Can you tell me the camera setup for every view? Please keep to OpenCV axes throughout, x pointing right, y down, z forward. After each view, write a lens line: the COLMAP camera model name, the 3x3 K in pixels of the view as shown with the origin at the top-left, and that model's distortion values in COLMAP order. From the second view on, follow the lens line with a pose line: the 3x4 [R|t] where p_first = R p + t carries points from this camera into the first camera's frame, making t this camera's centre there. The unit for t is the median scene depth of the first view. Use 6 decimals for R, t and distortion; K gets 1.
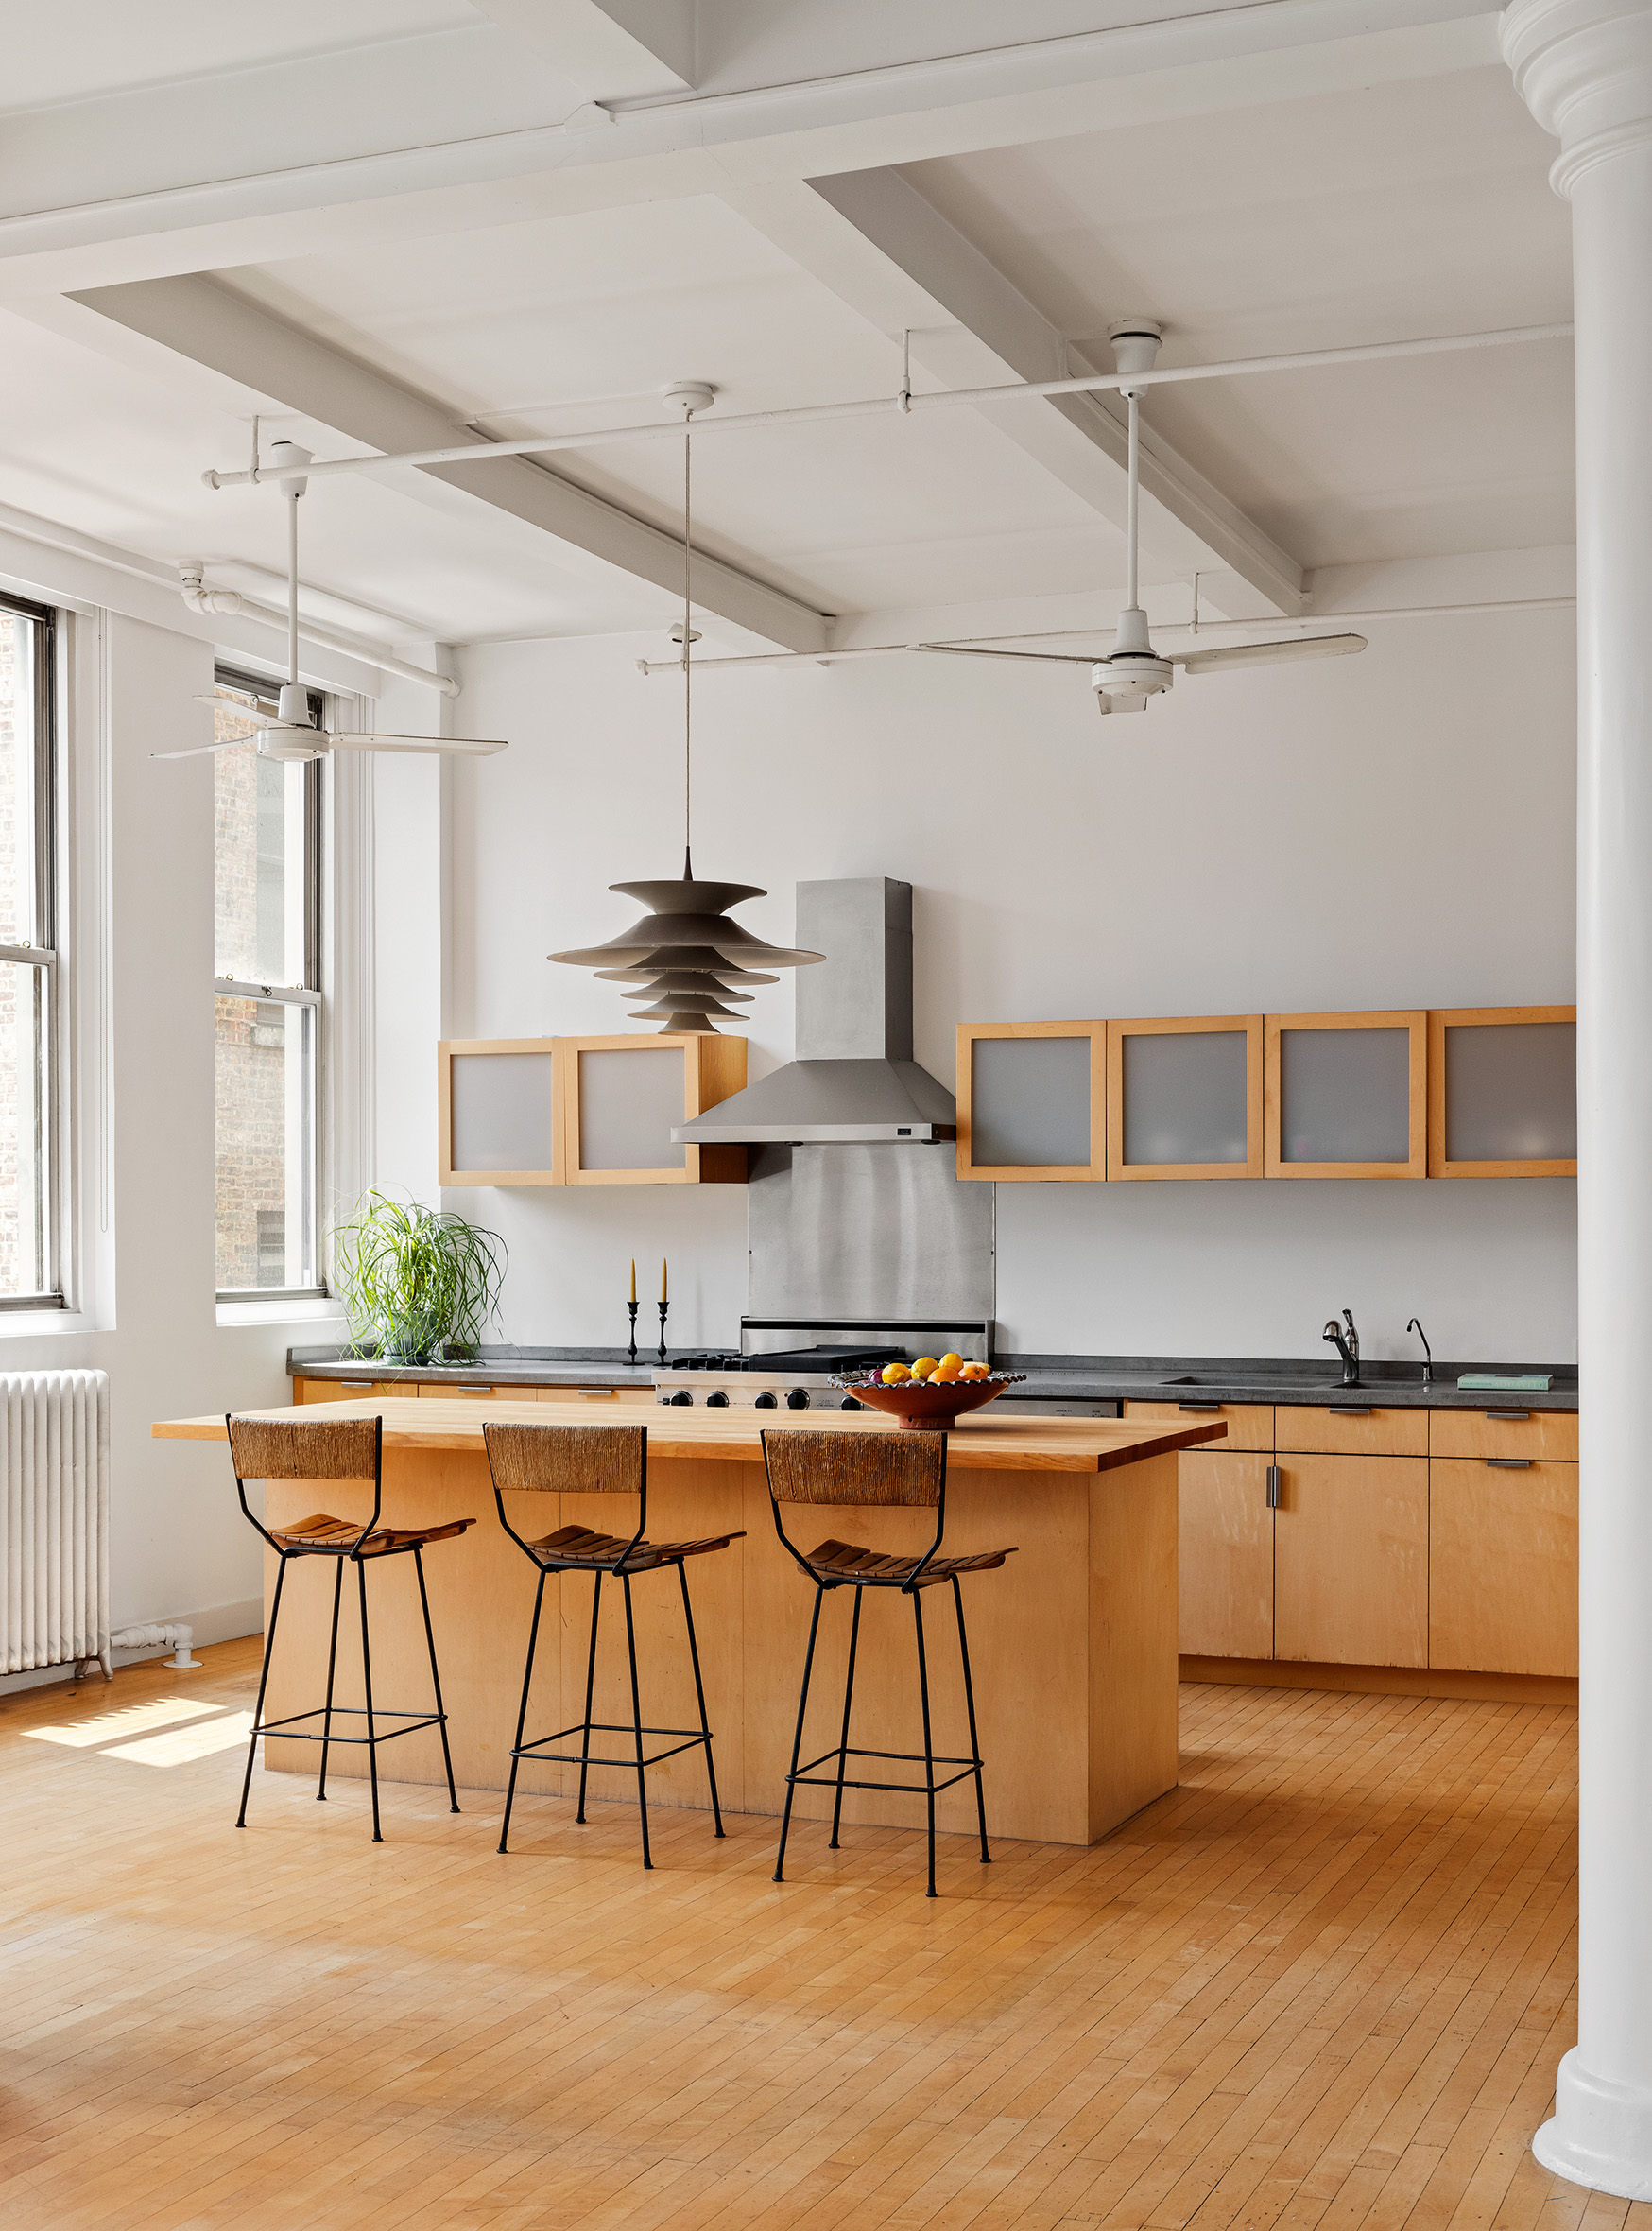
lens RADIAL K [[2794.7, 0, 827.2], [0, 2794.7, 1233.3], [0, 0, 1]] dist [0.033193, -0.289499]
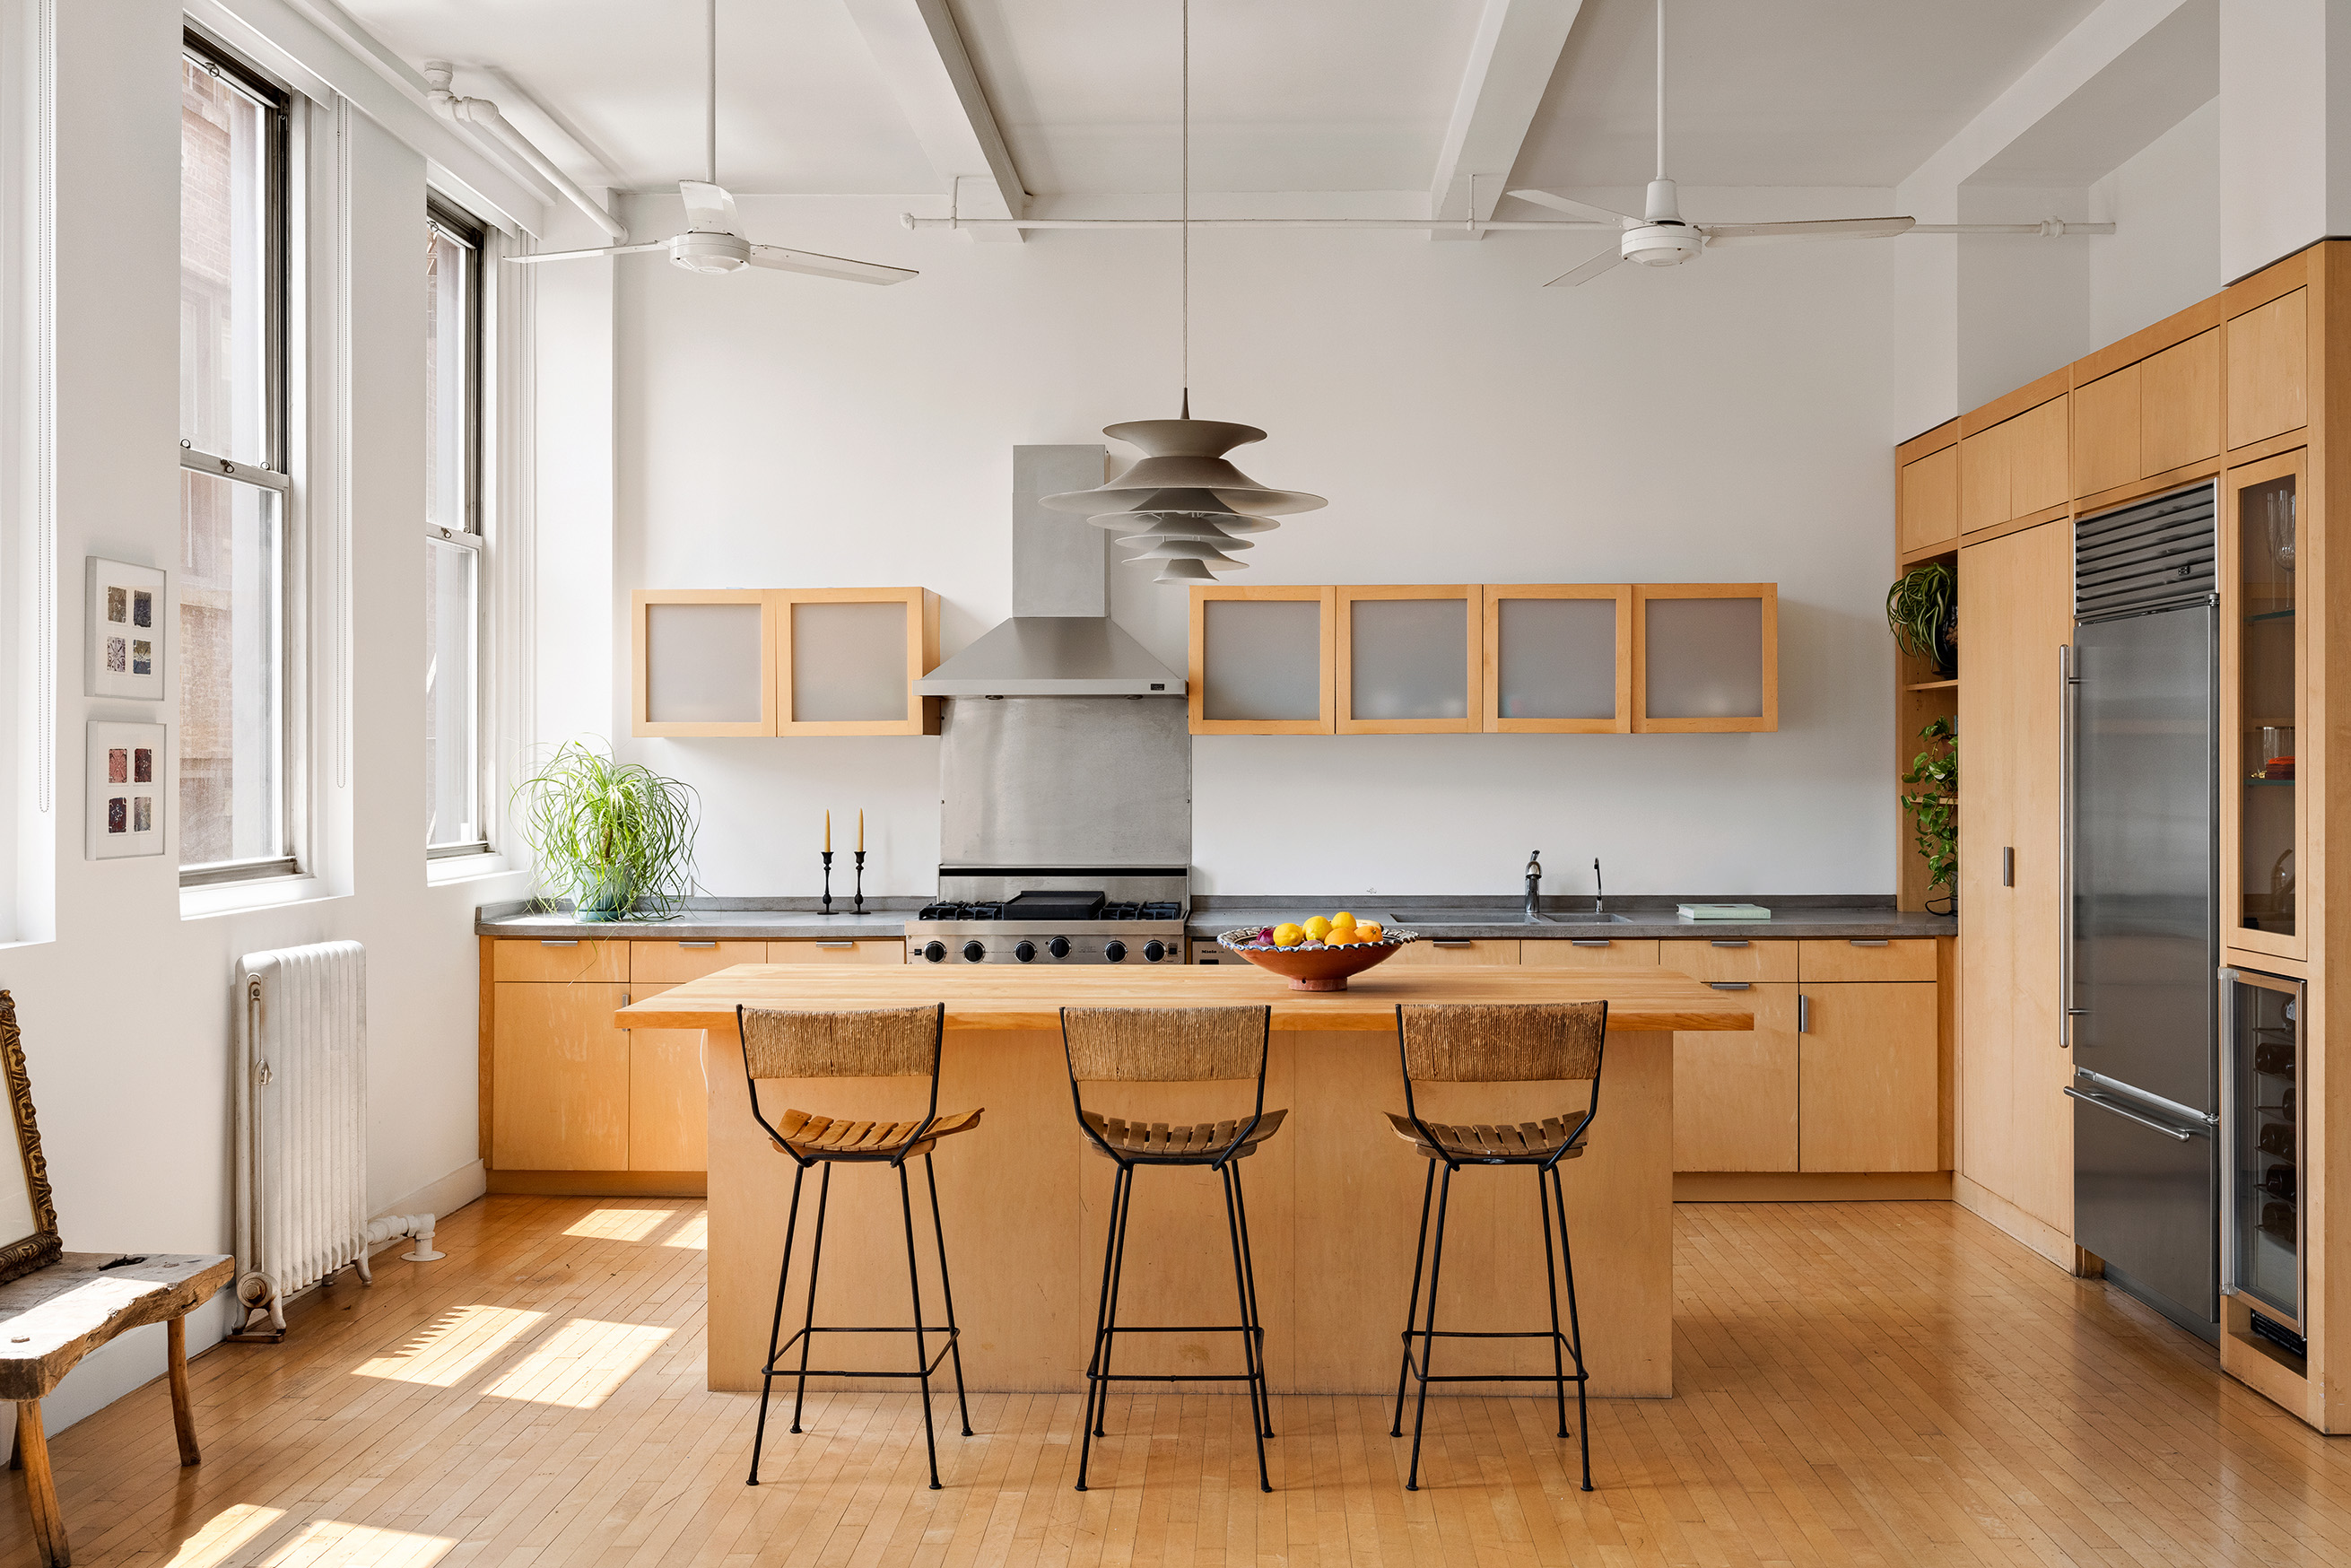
lens RADIAL K [[2115.2, 0, 1219.0], [0, 2115.2, 774.0], [0, 0, 1]] dist [-0.004381, -0.103573]
pose [[0.933743, -0.003595, 0.357925, -0.238394], [0.002625, 0.999991, 0.003196, -0.006449], [-0.357934, -0.002045, 0.933745, 0.261745]]
